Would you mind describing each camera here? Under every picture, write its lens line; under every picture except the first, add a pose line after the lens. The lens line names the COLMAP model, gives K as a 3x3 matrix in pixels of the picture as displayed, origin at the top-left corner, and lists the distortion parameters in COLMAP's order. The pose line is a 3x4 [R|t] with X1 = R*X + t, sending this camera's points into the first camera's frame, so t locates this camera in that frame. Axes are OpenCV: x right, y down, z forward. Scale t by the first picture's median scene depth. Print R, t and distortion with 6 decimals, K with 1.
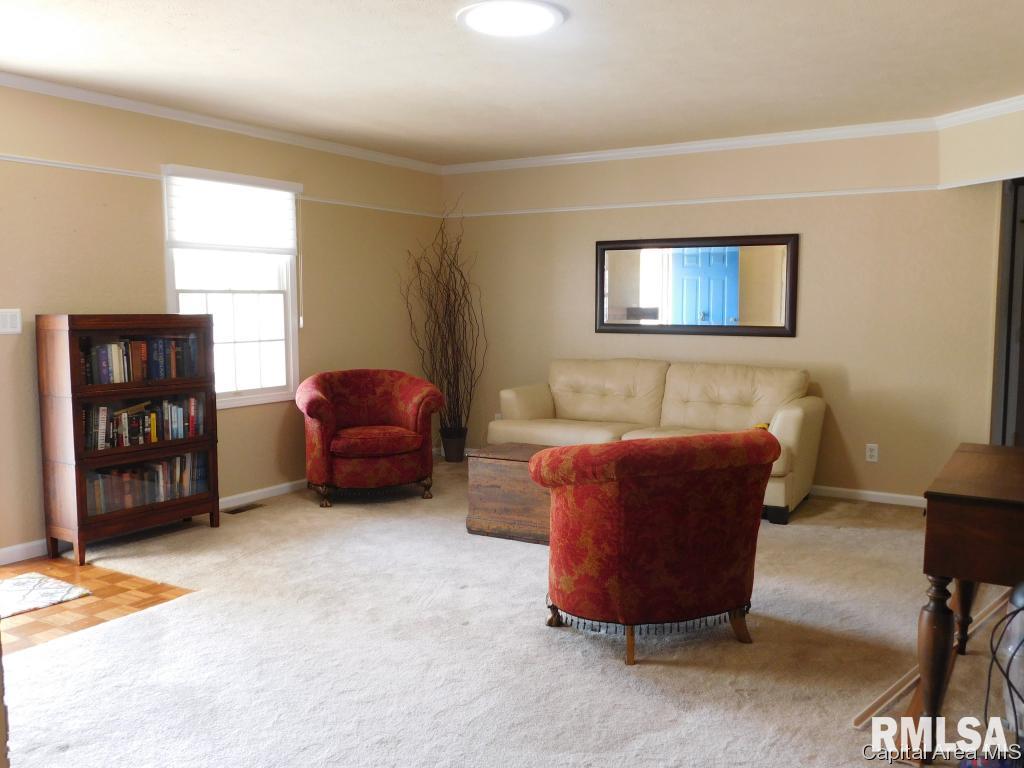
lens RADIAL K [[893.5, 0, 512.0], [0, 893.5, 384.0], [0, 0, 1]] dist [-0.038856, 0.000476]
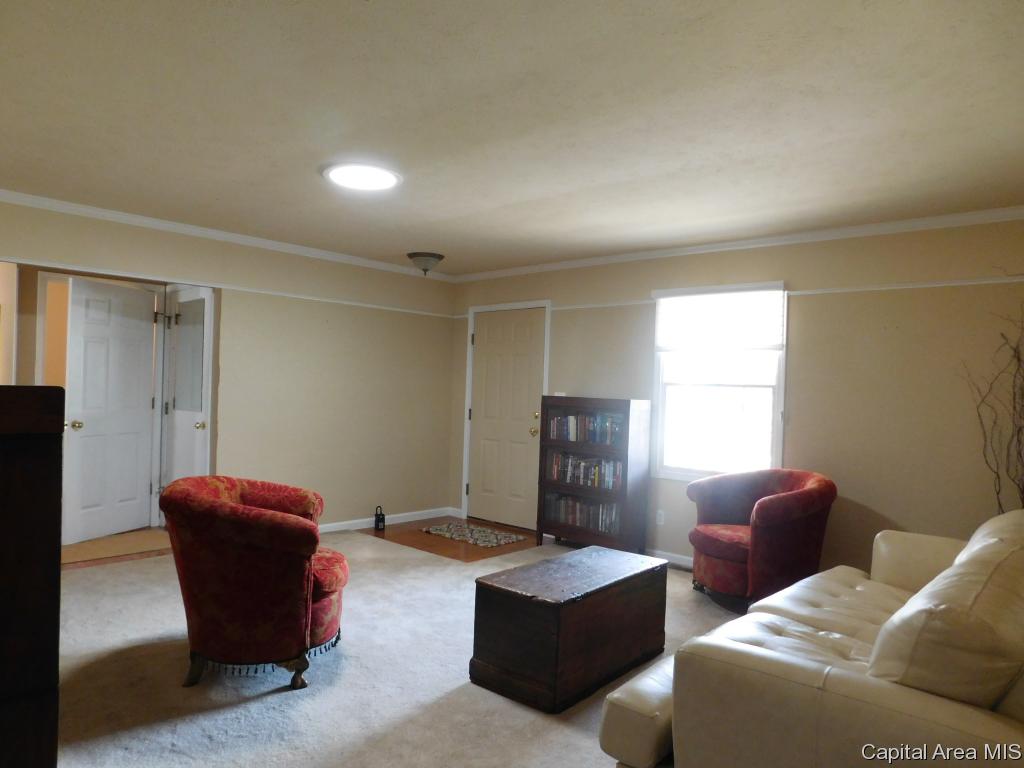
lens RADIAL K [[695.9, 0, 512.0], [0, 695.9, 384.0], [0, 0, 1]] dist [-0.002833, -0.000411]
pose [[-0.172273, -0.008579, -0.985012, 0.637317], [-0.121149, 0.992555, 0.012543, -0.084736], [0.977571, 0.121494, -0.172030, 0.899321]]
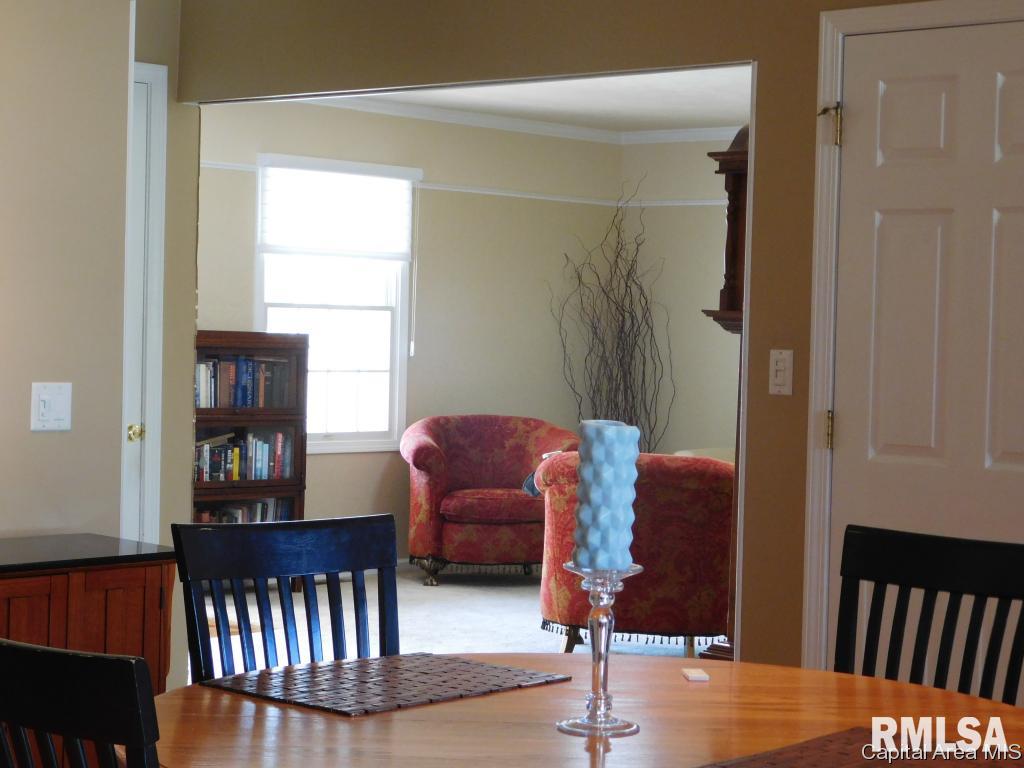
lens RADIAL K [[2092.8, 0, 512.0], [0, 2092.8, 384.0], [0, 0, 1]] dist [-0.025208, -0.013276]
pose [[0.982462, 0.036958, -0.182763, 0.190749], [-0.048482, 0.997080, -0.058995, 0.067279], [0.180049, 0.066821, 0.981385, -0.802099]]
